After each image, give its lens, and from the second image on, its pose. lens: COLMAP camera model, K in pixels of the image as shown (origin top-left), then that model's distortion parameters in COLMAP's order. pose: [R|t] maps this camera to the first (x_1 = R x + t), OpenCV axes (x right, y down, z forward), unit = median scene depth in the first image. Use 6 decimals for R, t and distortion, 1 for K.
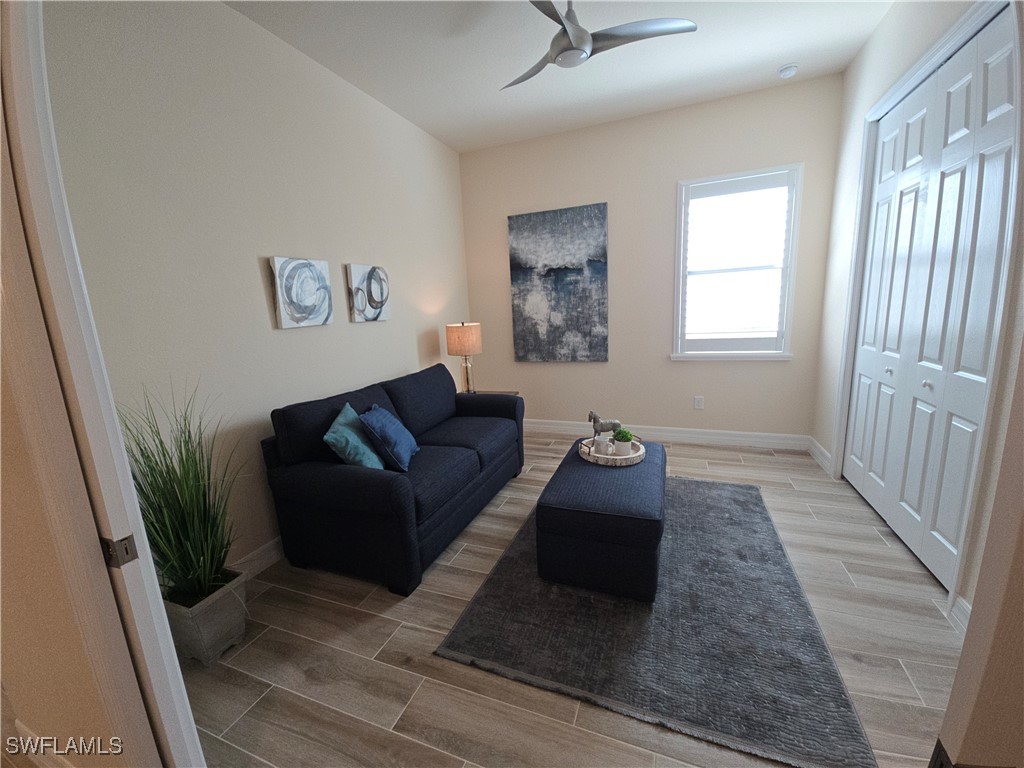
lens RADIAL K [[418.5, 0, 505.9], [0, 418.5, 382.6], [0, 0, 1]] dist [0.007972, -0.007551]
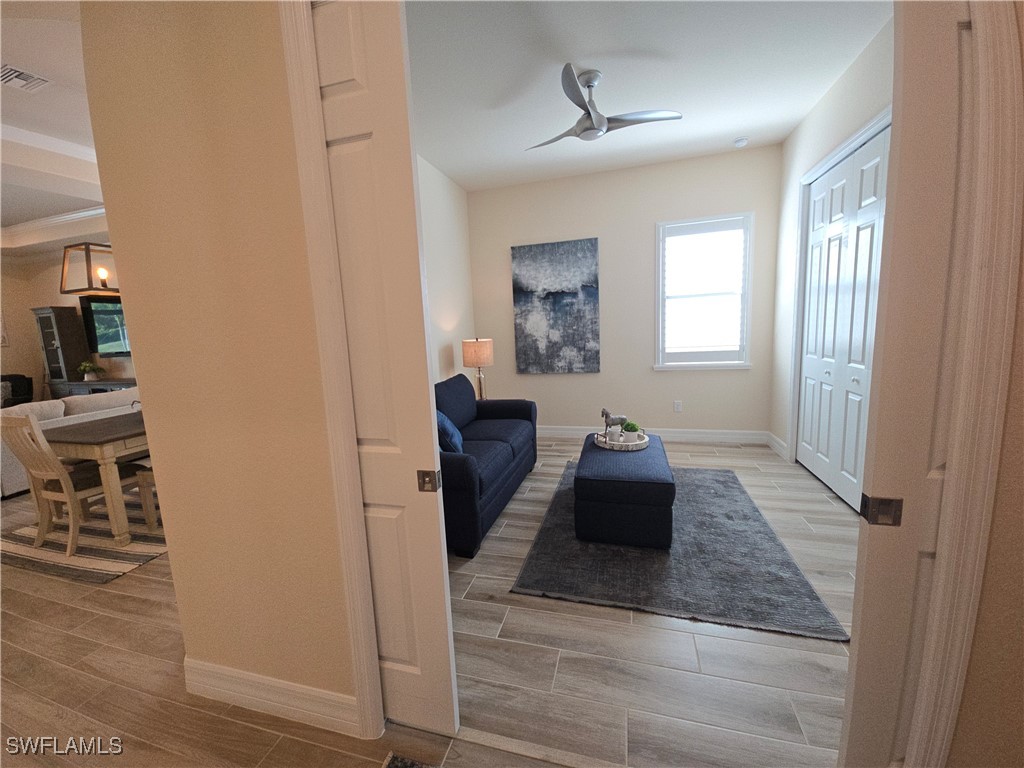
lens RADIAL K [[418.5, 0, 506.1], [0, 418.5, 381.5], [0, 0, 1]] dist [0.007972, -0.007551]
pose [[0.995476, -0.009313, 0.094559, -0.207024], [0.014310, 0.998529, -0.052305, 0.053025], [-0.093933, 0.053421, 0.994144, -0.203372]]
